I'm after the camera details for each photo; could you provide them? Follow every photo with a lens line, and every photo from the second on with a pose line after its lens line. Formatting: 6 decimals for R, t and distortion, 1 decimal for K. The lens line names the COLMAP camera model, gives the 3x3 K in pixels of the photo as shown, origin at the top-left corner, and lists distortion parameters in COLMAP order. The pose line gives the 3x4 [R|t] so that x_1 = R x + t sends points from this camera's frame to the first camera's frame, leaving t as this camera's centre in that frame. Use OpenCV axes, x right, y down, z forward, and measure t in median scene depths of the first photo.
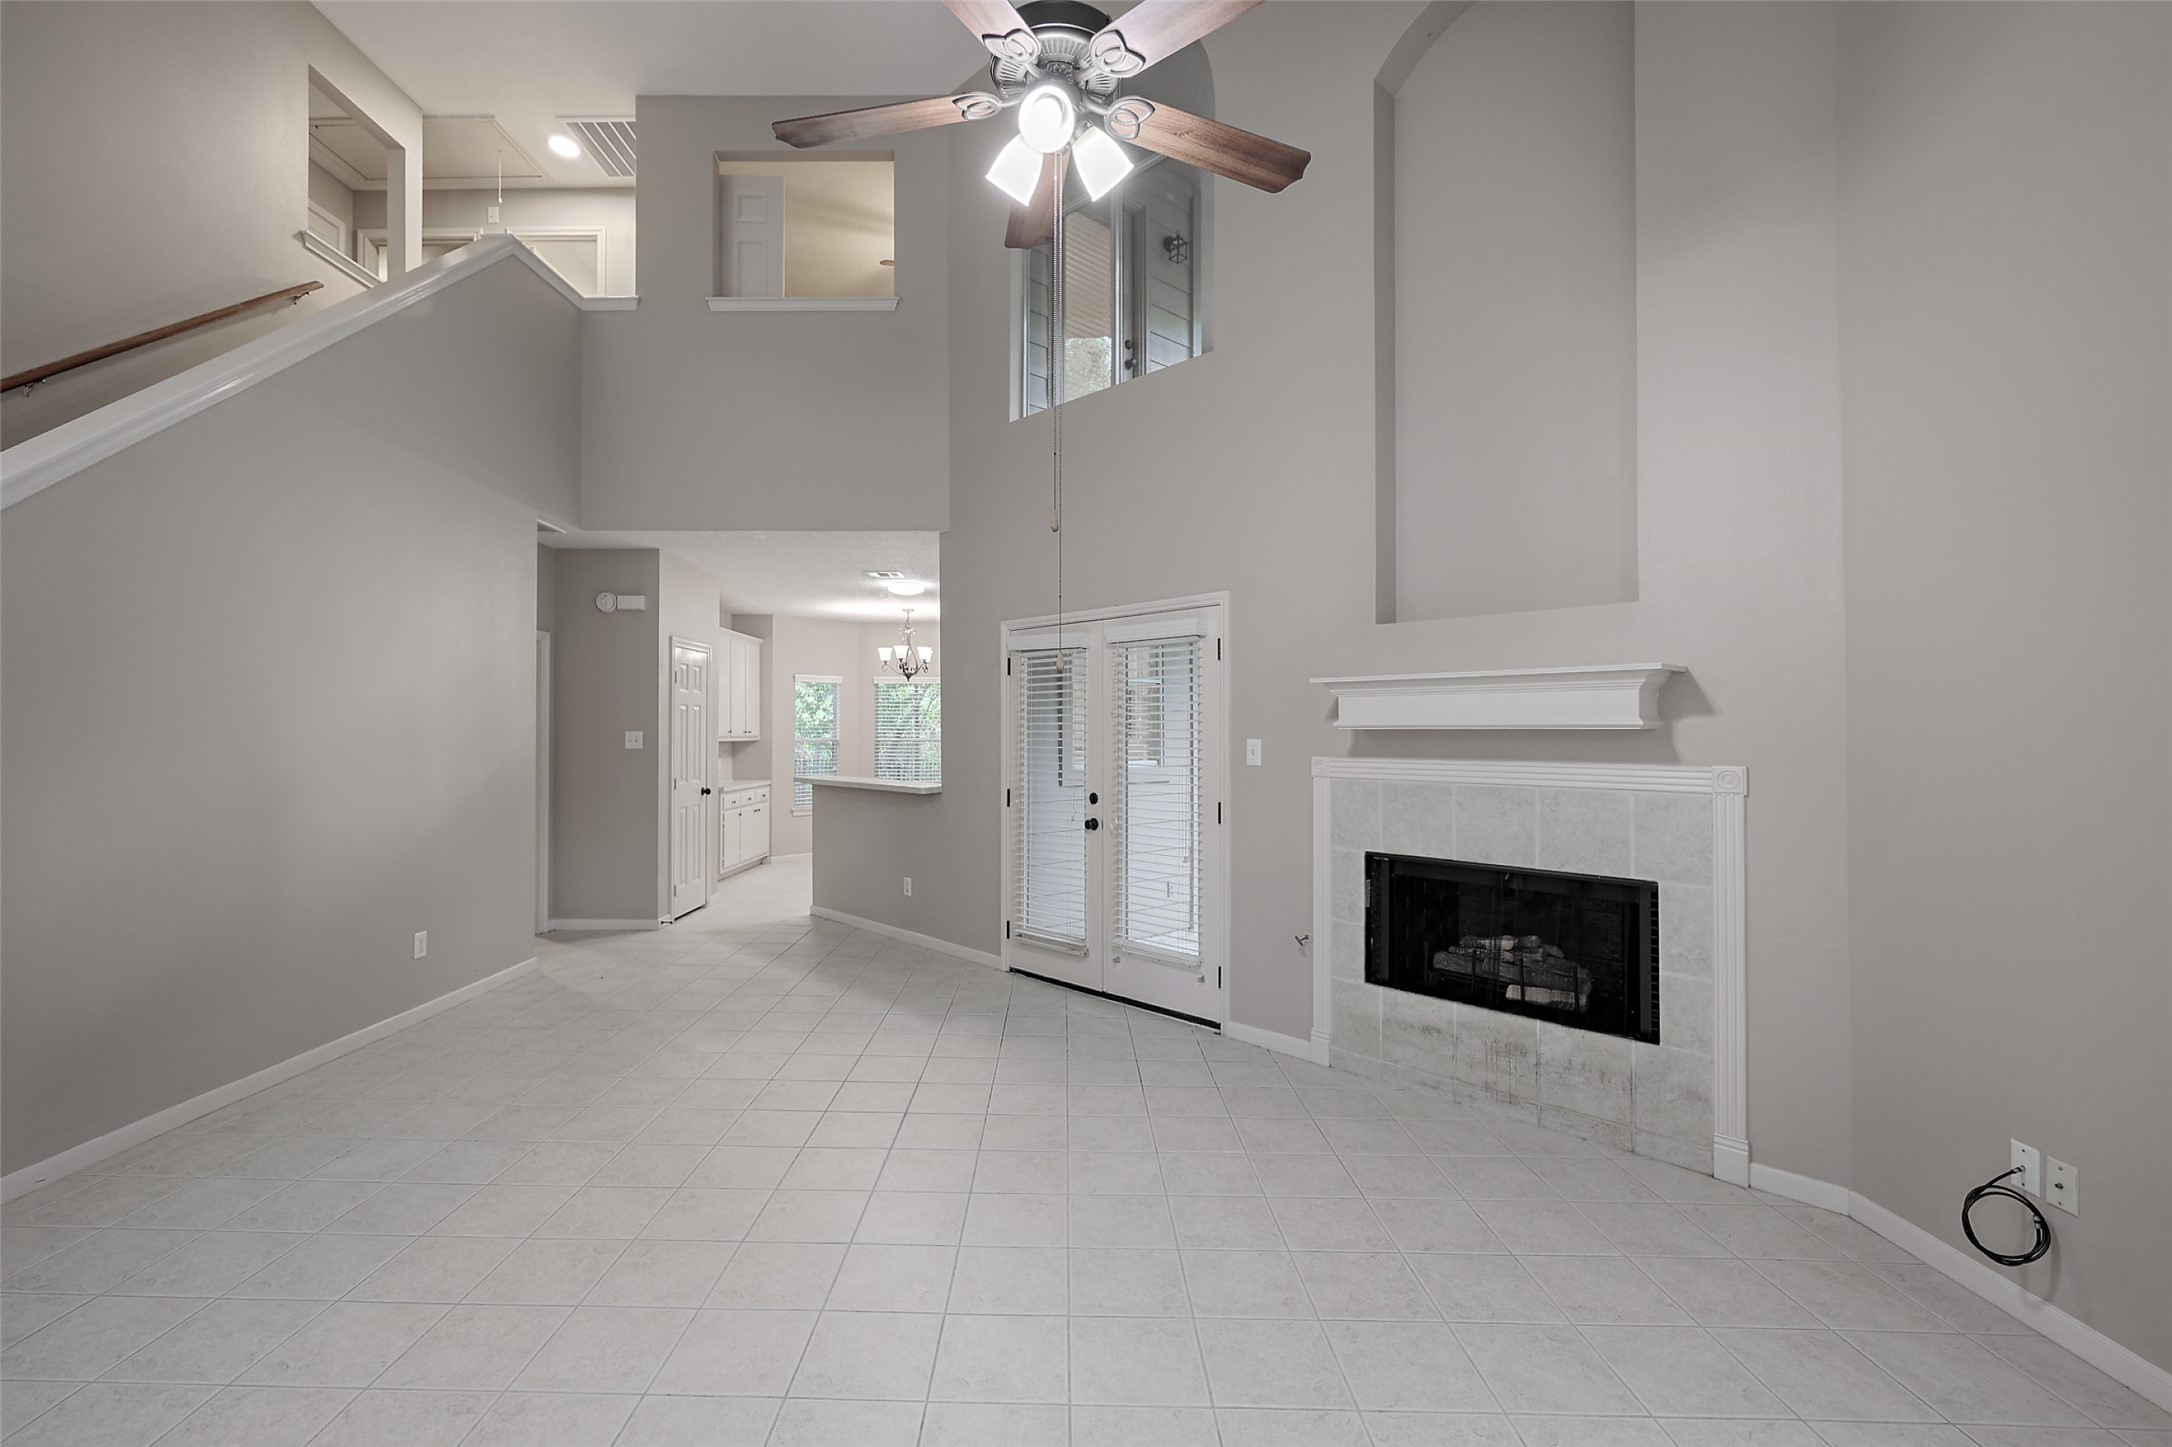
lens RADIAL K [[934.4, 0, 1039.2], [0, 934.4, 728.0], [0, 0, 1]] dist [0.003264, 0.000164]
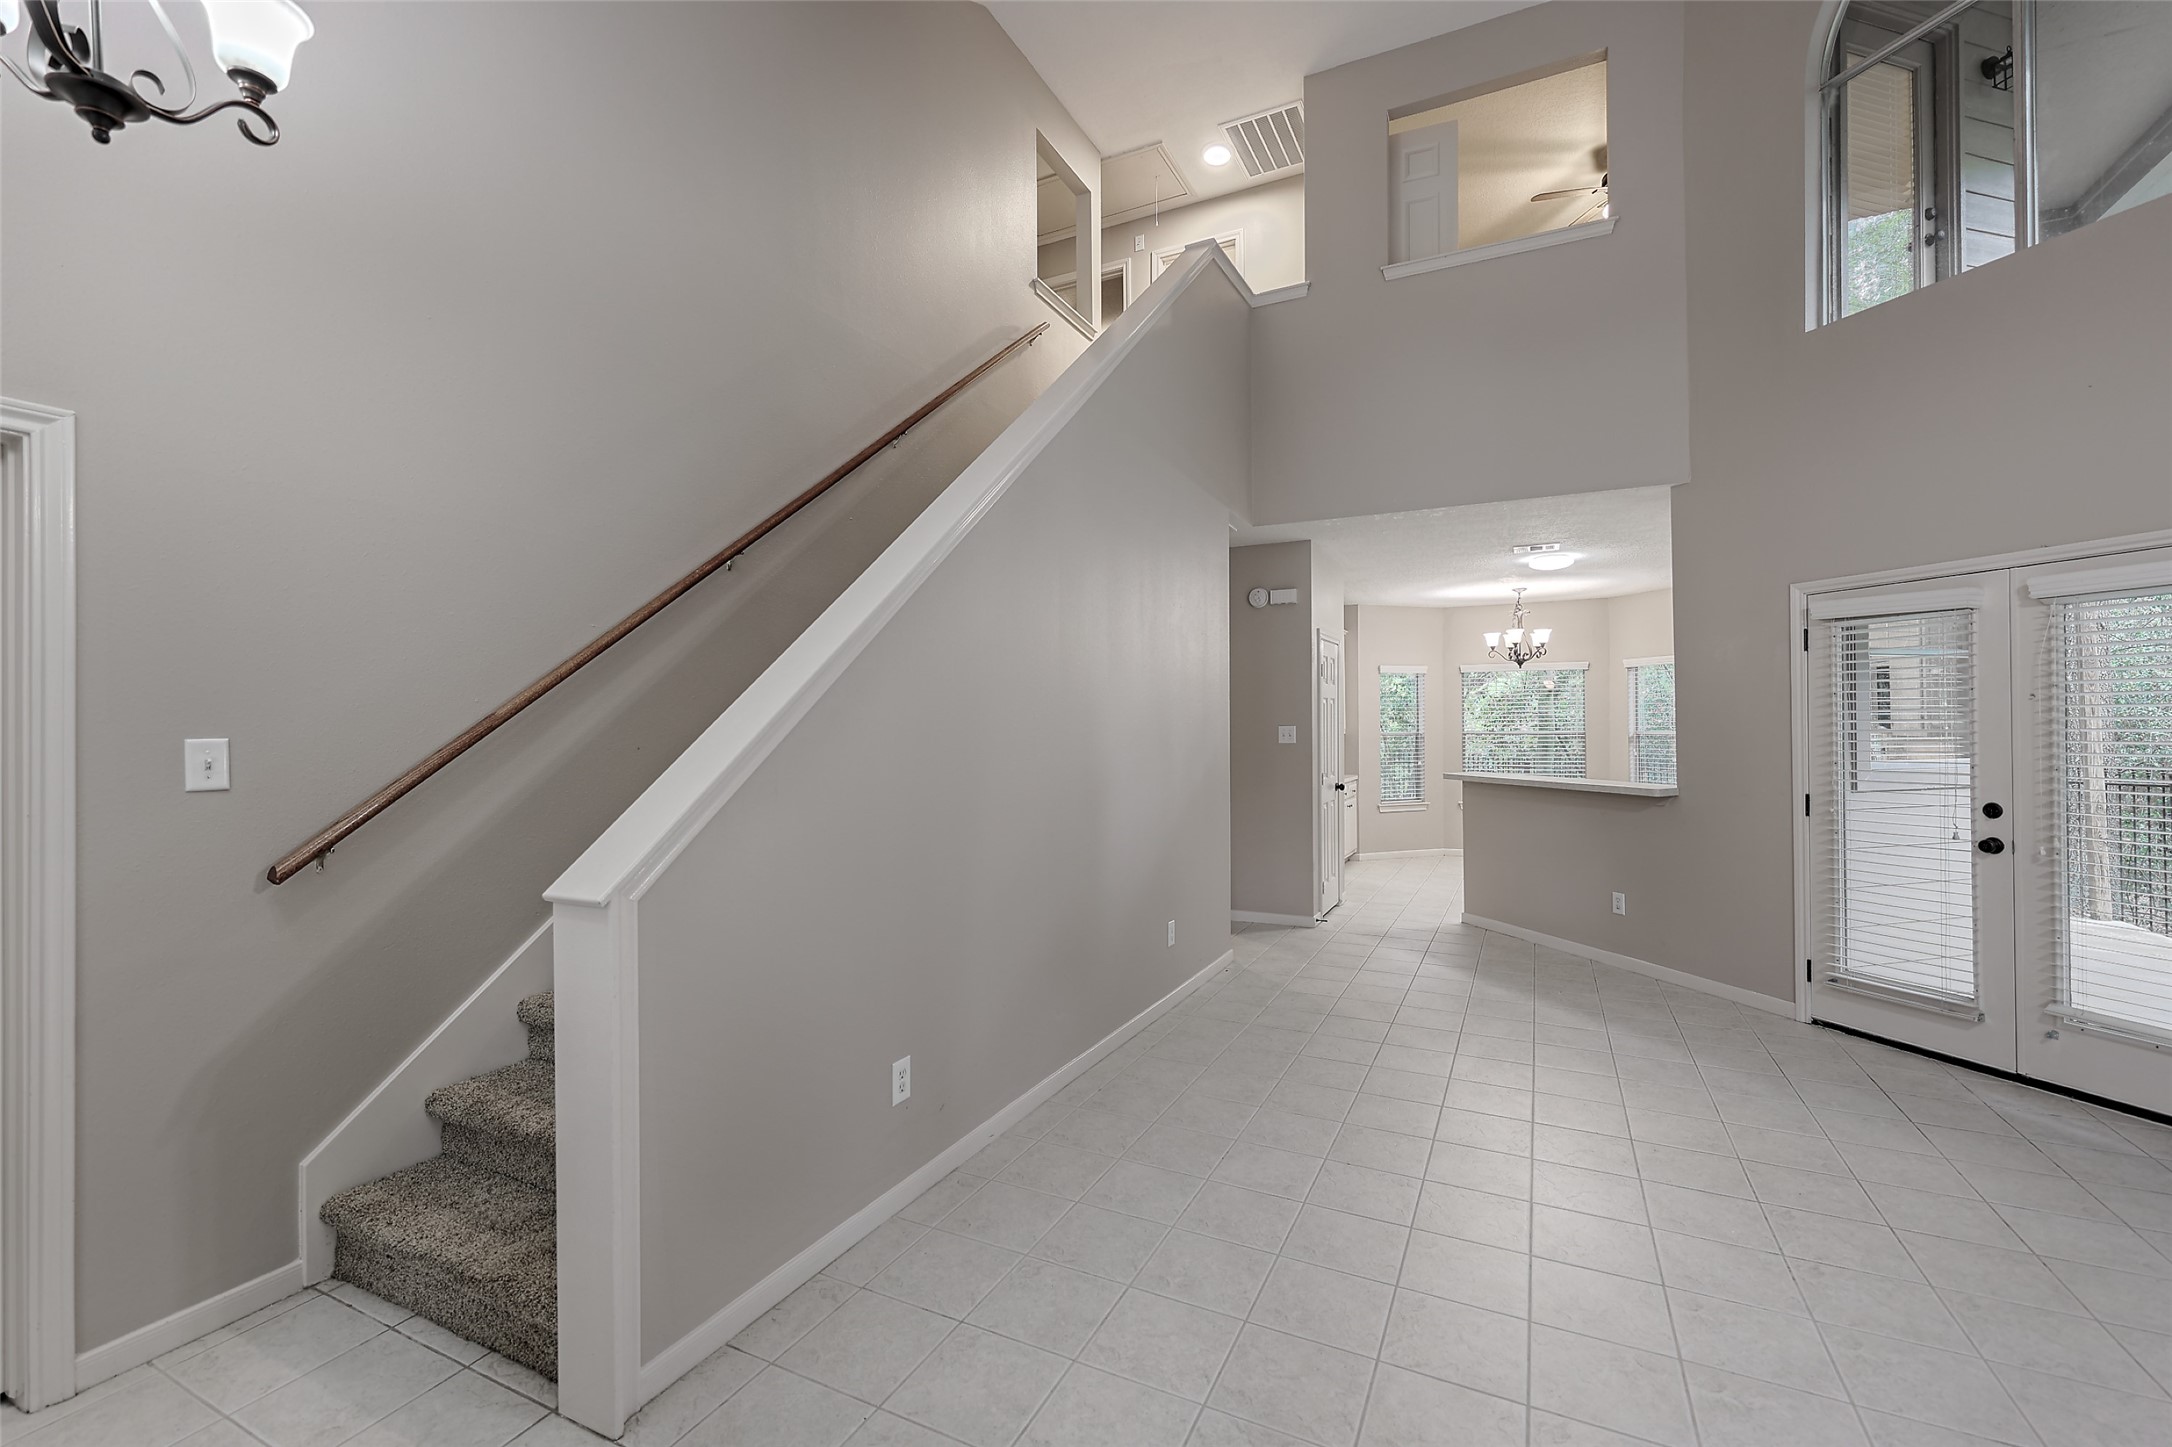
lens RADIAL K [[911.5, 0, 1086.0], [0, 911.5, 723.5], [0, 0, 1]] dist [0.002629, -0.000076]
pose [[0.907491, -0.009958, -0.419953, -0.266397], [0.010958, 0.999940, -0.000031, -0.001603], [0.419929, -0.004574, 0.907546, 0.037172]]
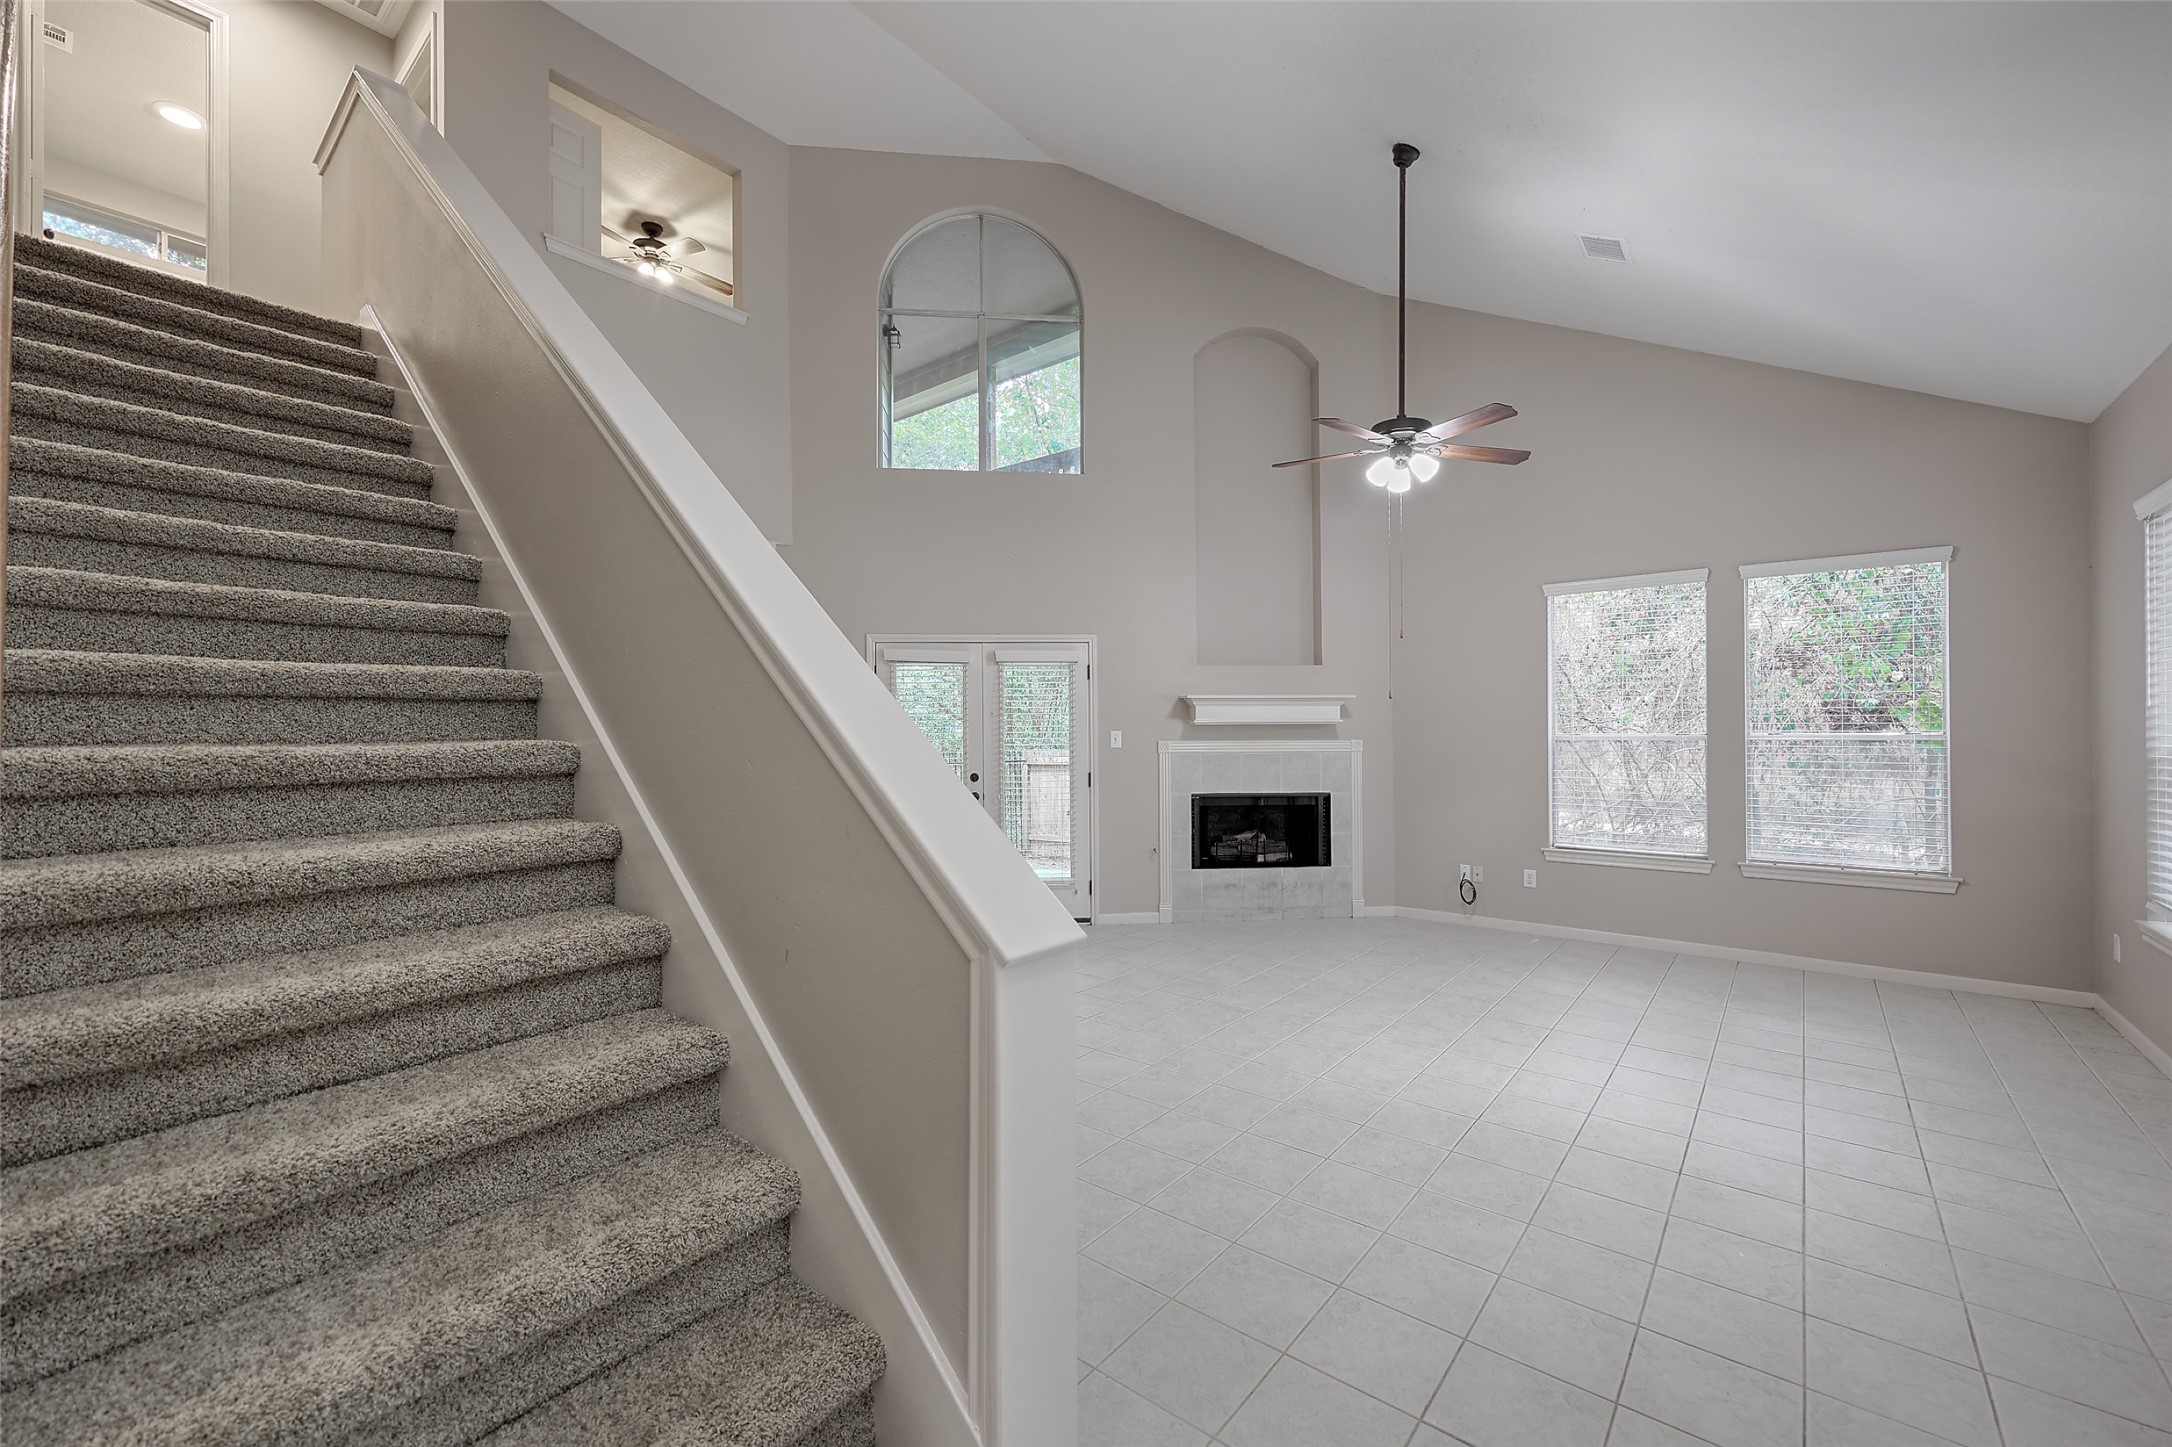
lens RADIAL K [[879.4, 0, 1086.0], [0, 879.4, 723.5], [0, 0, 1]] dist [0.004308, 0.000225]
pose [[0.612374, -0.002597, 0.790564, -0.763206], [0.002914, 0.999995, 0.001028, -0.001719], [-0.790563, 0.001674, 0.612379, 0.103995]]
